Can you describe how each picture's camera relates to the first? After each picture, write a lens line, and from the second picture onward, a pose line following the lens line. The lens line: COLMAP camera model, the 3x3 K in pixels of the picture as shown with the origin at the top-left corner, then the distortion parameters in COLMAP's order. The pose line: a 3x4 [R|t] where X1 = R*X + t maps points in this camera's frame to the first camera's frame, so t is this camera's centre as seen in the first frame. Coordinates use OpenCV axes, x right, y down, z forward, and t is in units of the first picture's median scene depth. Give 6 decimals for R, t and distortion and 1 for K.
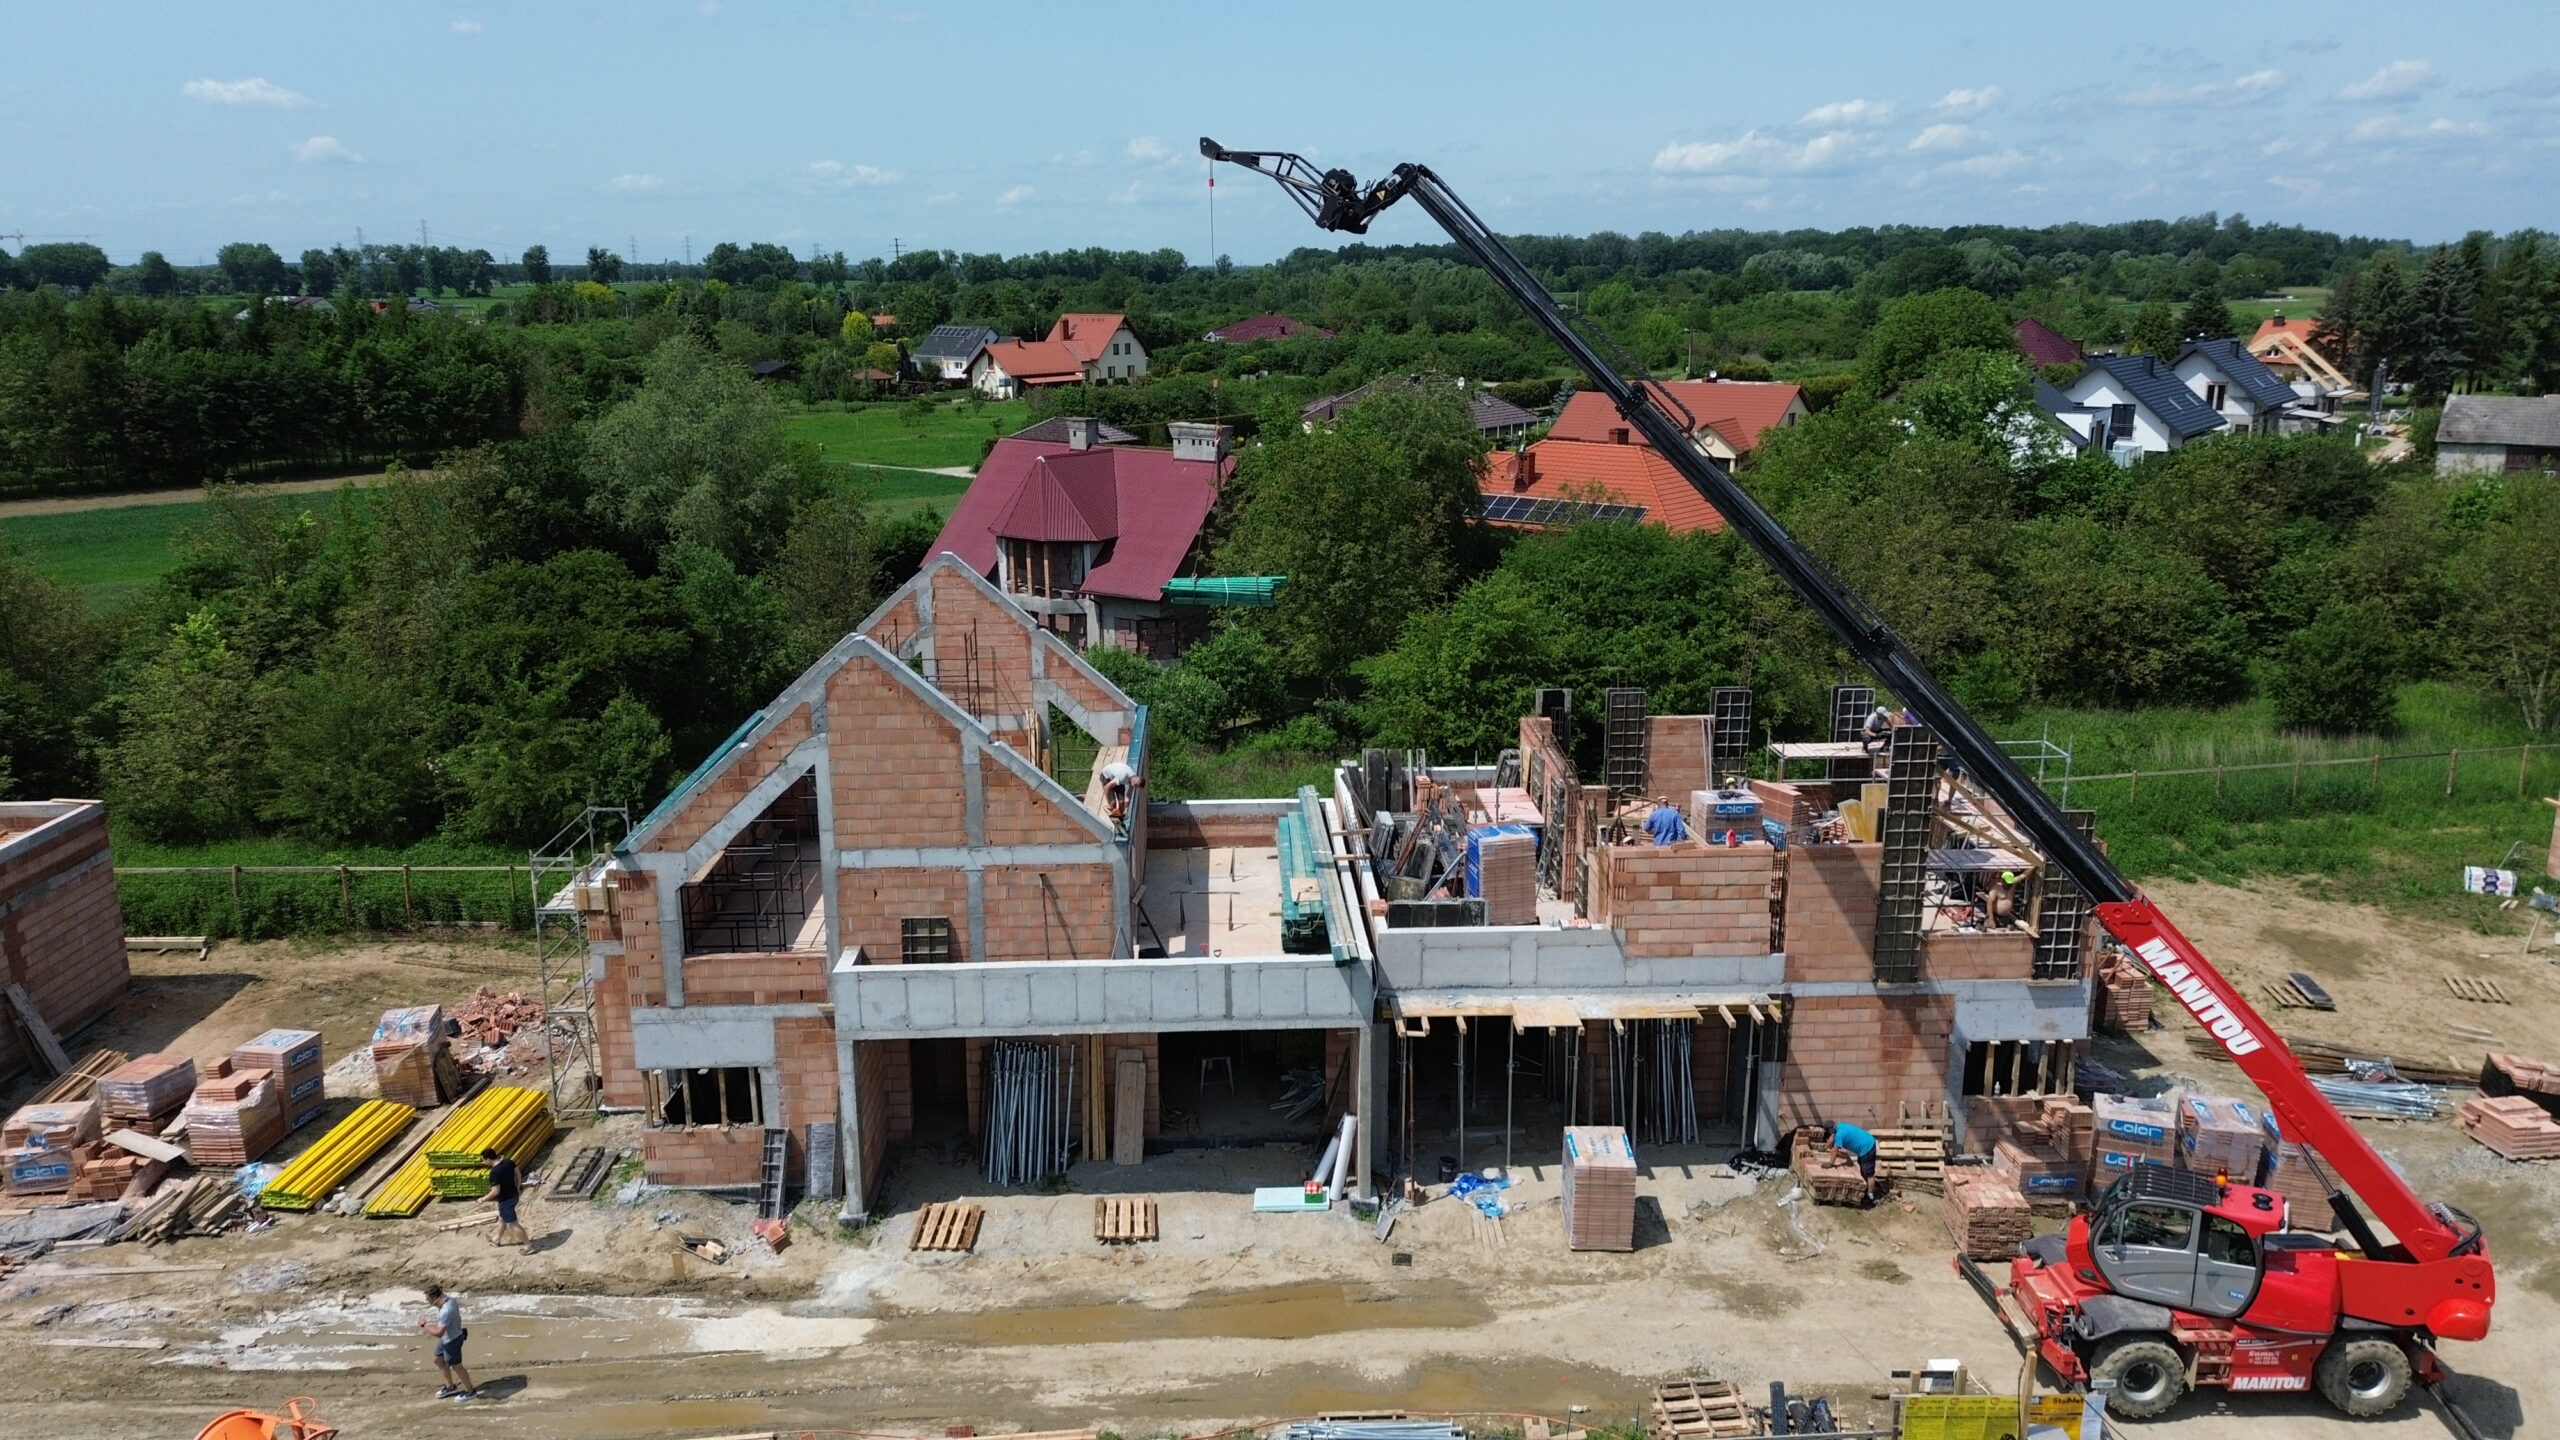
lens RADIAL K [[1791.8, 0, 1269.5], [0, 1791.8, 712.9], [0, 0, 1]] dist [0.083514, -0.091122]
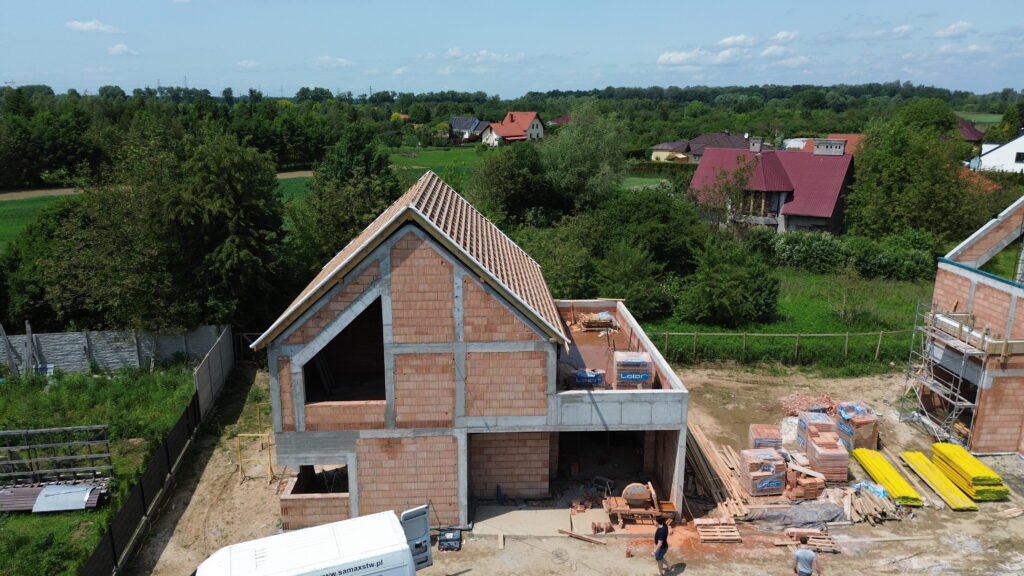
lens RADIAL K [[716.7, 0, 507.8], [0, 716.7, 285.2], [0, 0, 1]] dist [0.083514, -0.091122]
pose [[0.999907, 0.005169, 0.012594, -0.587887], [-0.005263, 0.999958, 0.007460, 0.020754], [-0.012554, -0.007526, 0.999893, 0.137435]]
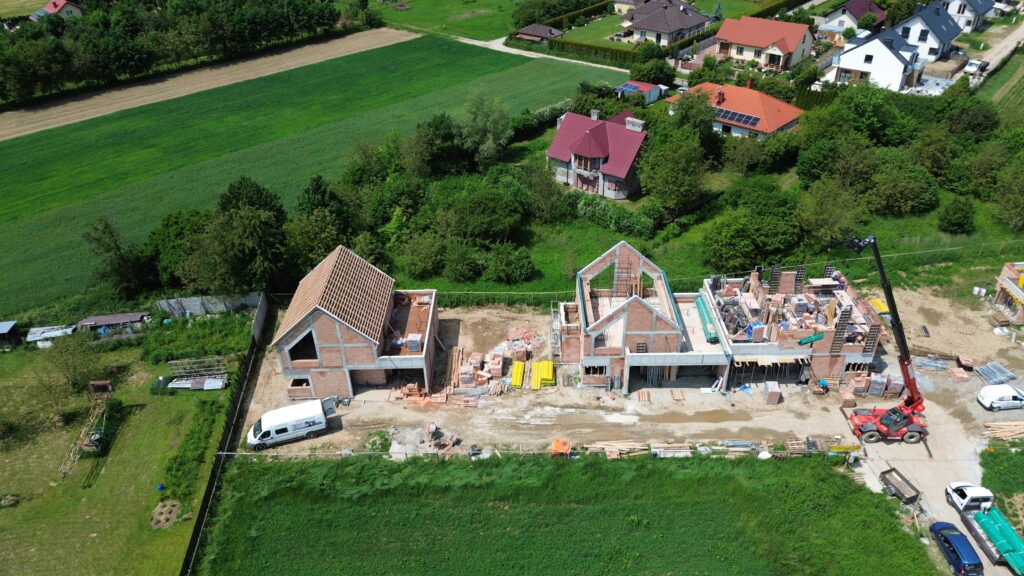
lens RADIAL K [[716.7, 0, 507.8], [0, 716.7, 285.2], [0, 0, 1]] dist [0.083514, -0.091122]
pose [[0.998863, 0.005796, -0.047321, -0.279449], [0.010455, 0.941786, 0.336050, -0.430004], [0.046514, -0.336162, 0.940655, -0.524851]]
